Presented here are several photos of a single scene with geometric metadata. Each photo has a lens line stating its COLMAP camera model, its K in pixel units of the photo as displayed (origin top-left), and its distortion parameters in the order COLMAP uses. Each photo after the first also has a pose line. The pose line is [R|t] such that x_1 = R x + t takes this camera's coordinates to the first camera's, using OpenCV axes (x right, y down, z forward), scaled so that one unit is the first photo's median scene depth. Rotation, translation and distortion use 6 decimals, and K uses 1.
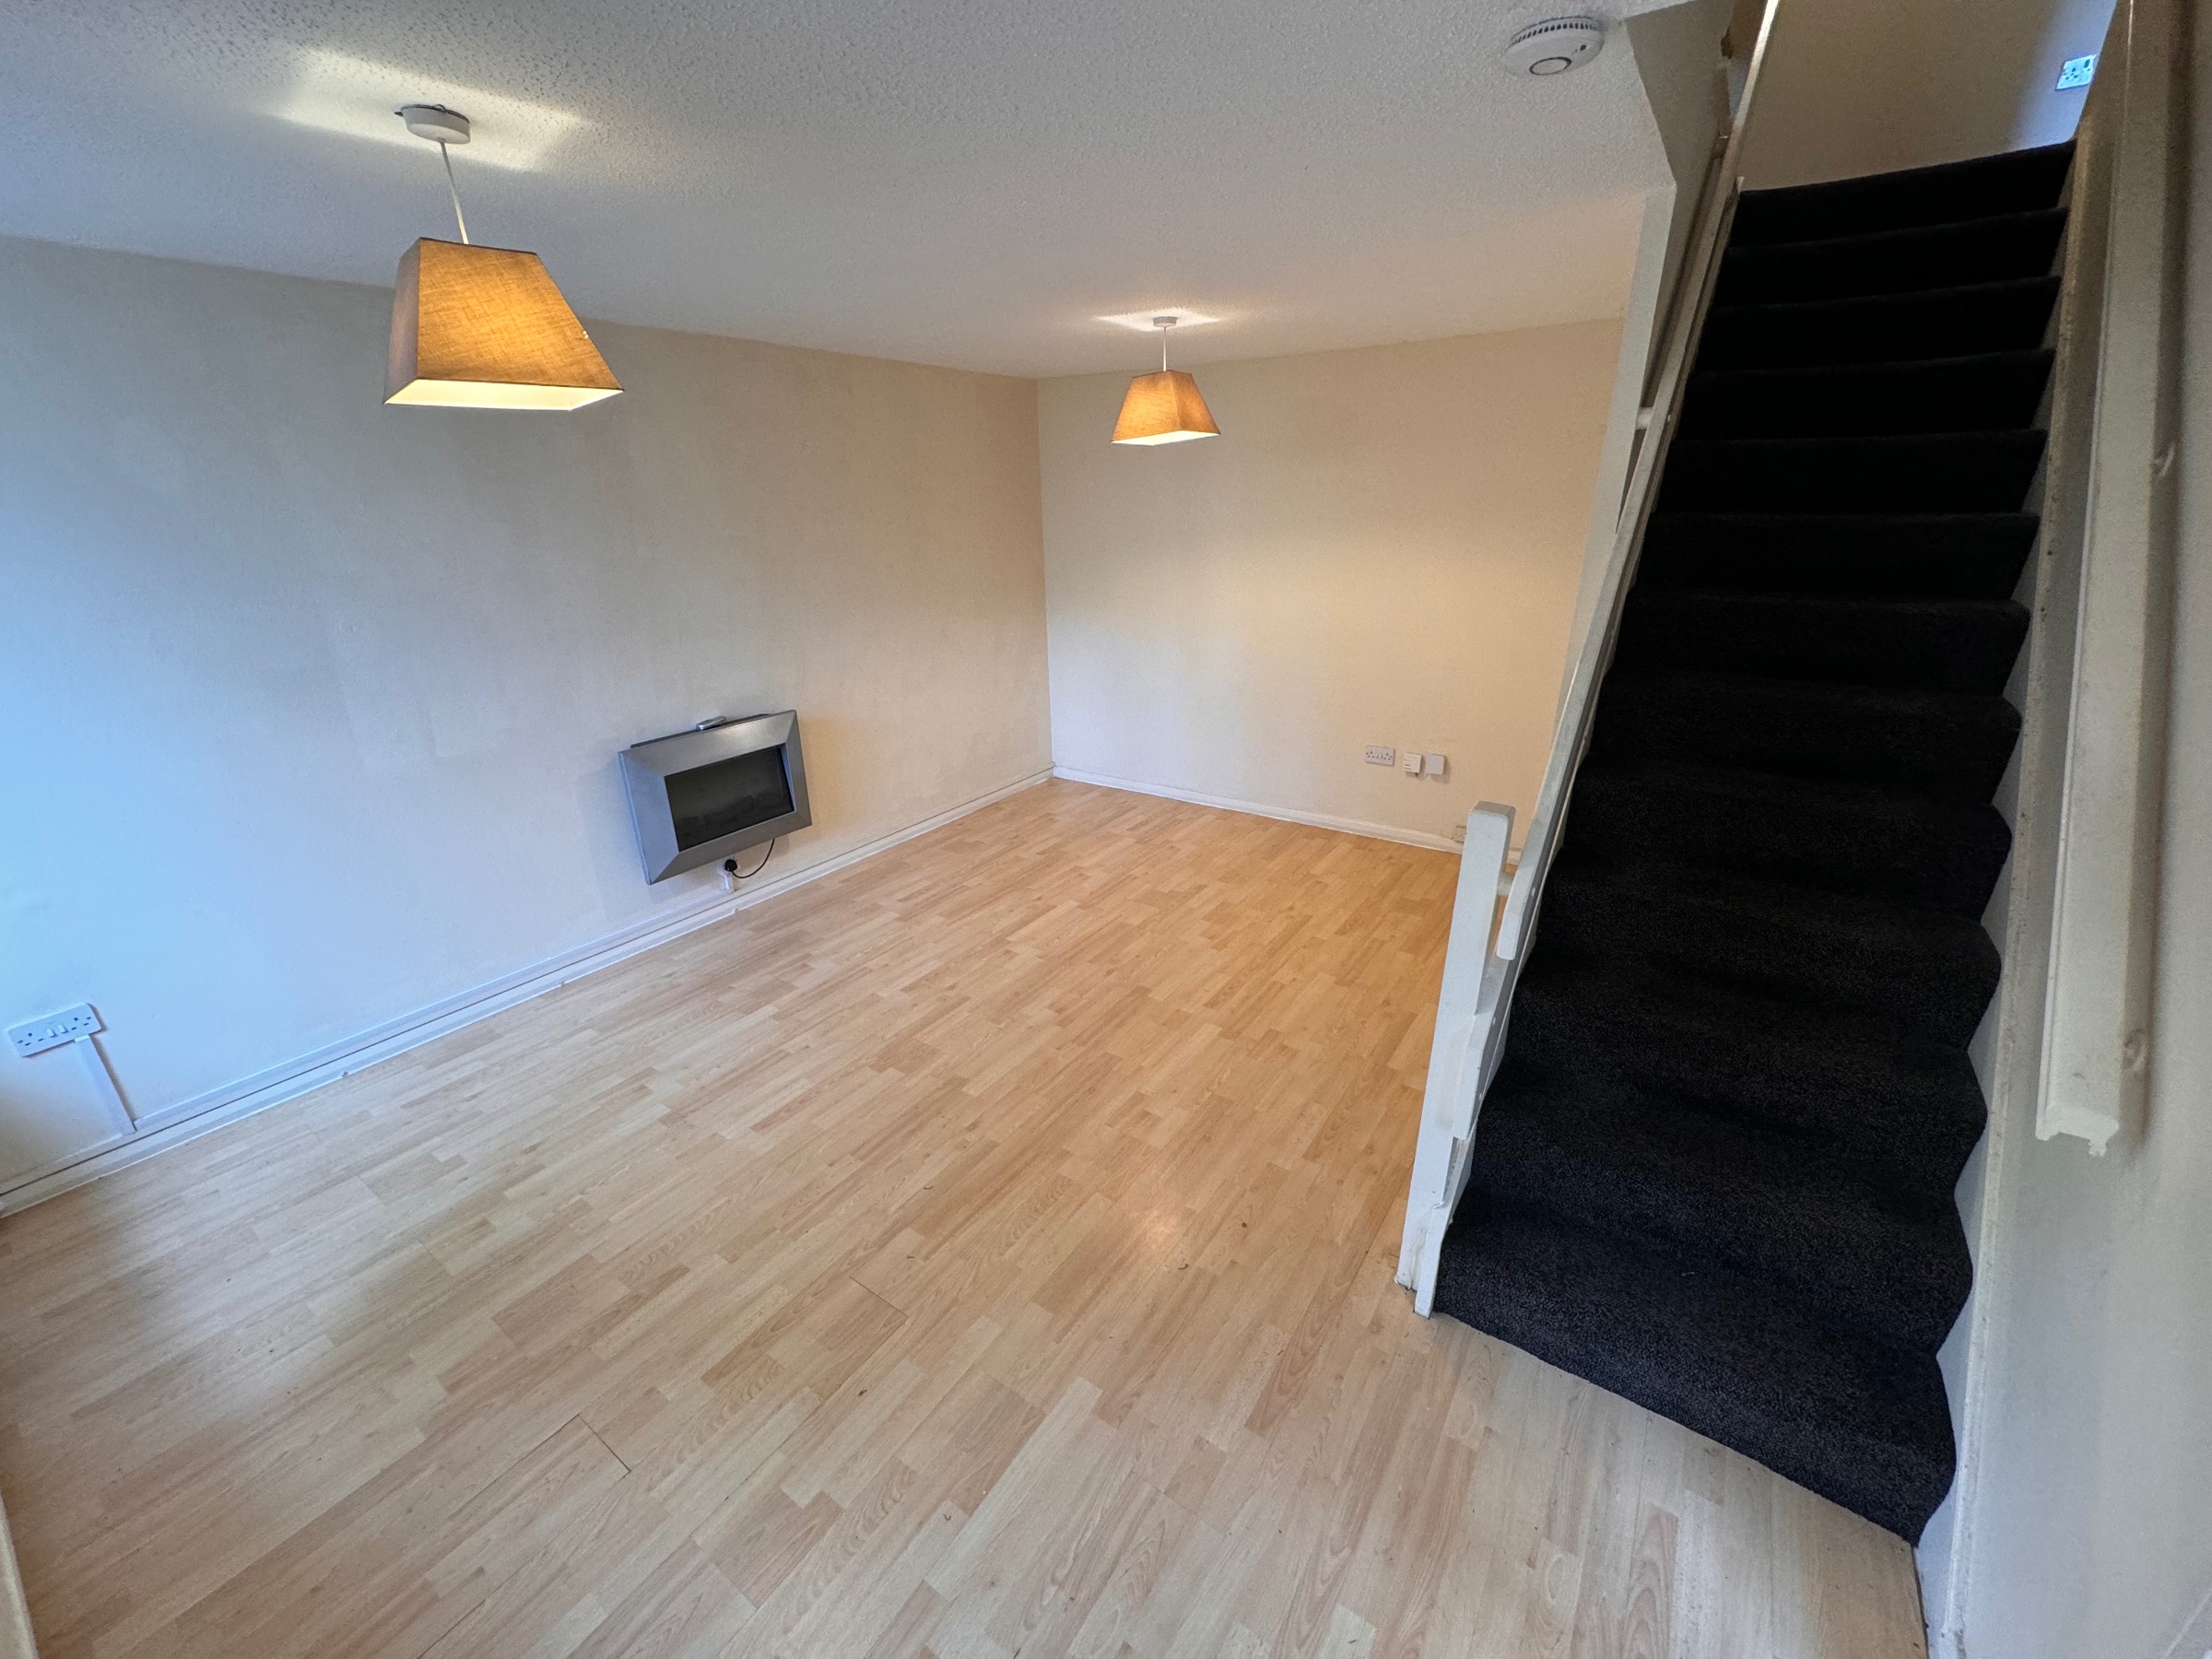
lens RADIAL K [[888.0, 0, 1098.4], [0, 888.0, 826.6], [0, 0, 1]] dist [-0.000277, 0.001054]
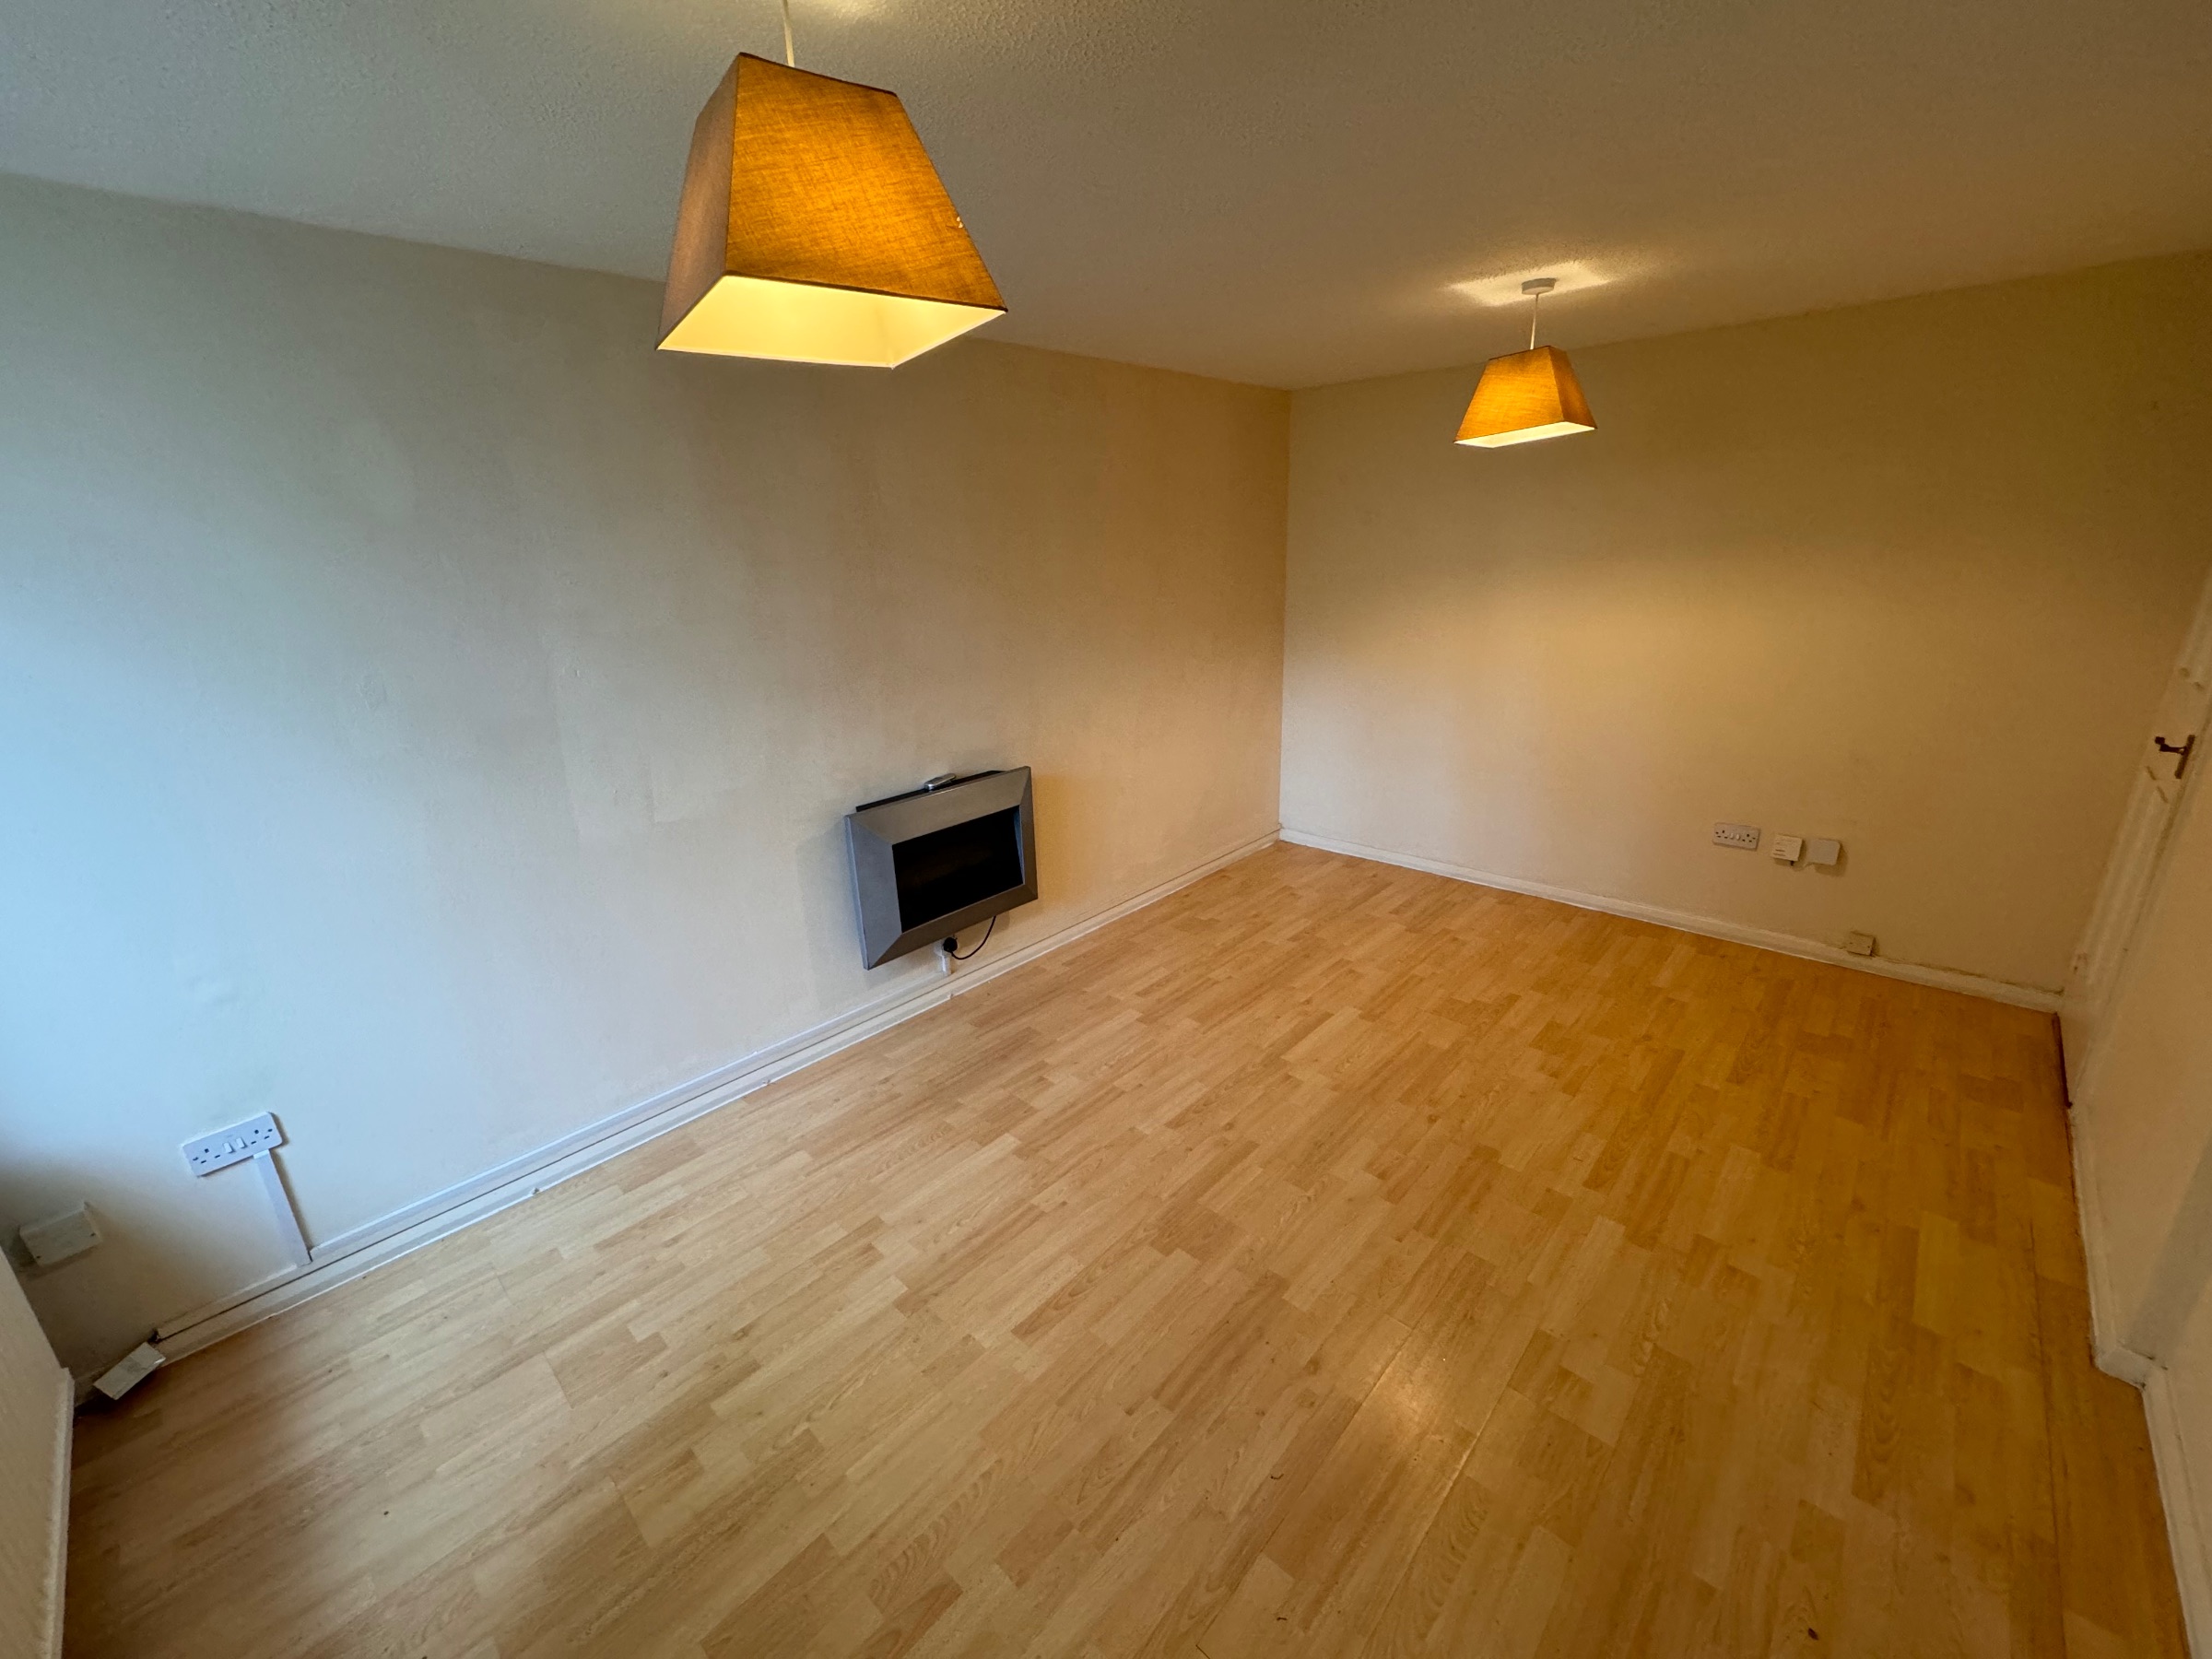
lens RADIAL K [[888.0, 0, 1098.4], [0, 888.0, 826.6], [0, 0, 1]] dist [-0.000277, 0.001054]
pose [[0.988578, 0.031358, -0.147413, -0.179940], [-0.037648, 0.998487, -0.040073, -0.050900], [0.145933, 0.045165, 0.988263, 0.198939]]
